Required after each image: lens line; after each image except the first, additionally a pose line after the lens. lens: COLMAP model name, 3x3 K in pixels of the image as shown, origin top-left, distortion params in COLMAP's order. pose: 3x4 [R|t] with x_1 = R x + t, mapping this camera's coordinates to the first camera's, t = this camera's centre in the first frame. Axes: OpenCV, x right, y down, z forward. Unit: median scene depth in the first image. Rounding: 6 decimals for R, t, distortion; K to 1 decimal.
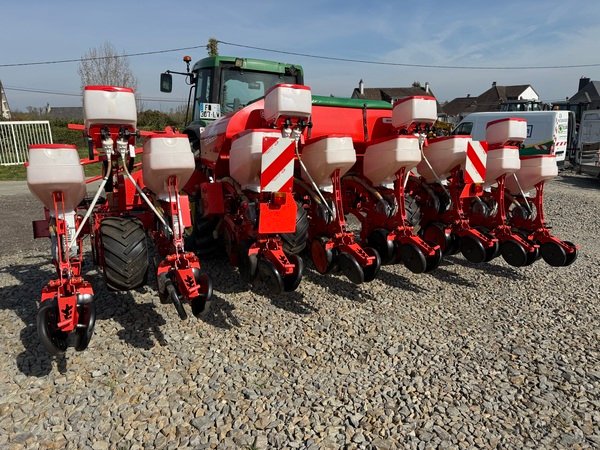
lens RADIAL K [[438.1, 0, 300.0], [0, 438.1, 225.0], [0, 0, 1]] dist [0.024175, -0.009541]
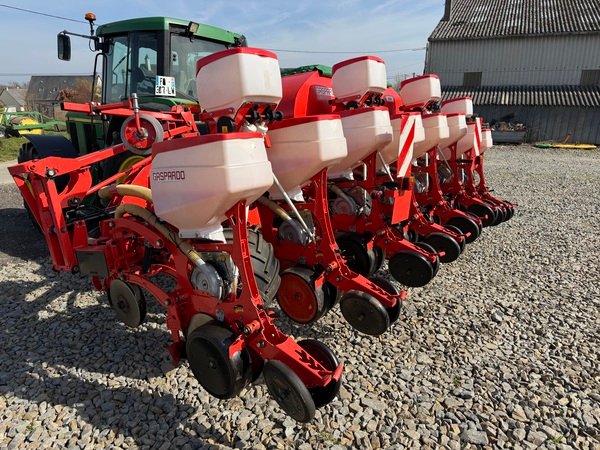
lens RADIAL K [[438.1, 0, 300.0], [0, 438.1, 225.0], [0, 0, 1]] dist [0.024175, -0.009541]
pose [[0.888769, -0.126170, 0.440648, -0.368621], [0.106371, 0.991897, 0.069463, -0.035094], [-0.445842, -0.014864, 0.894988, 0.158215]]
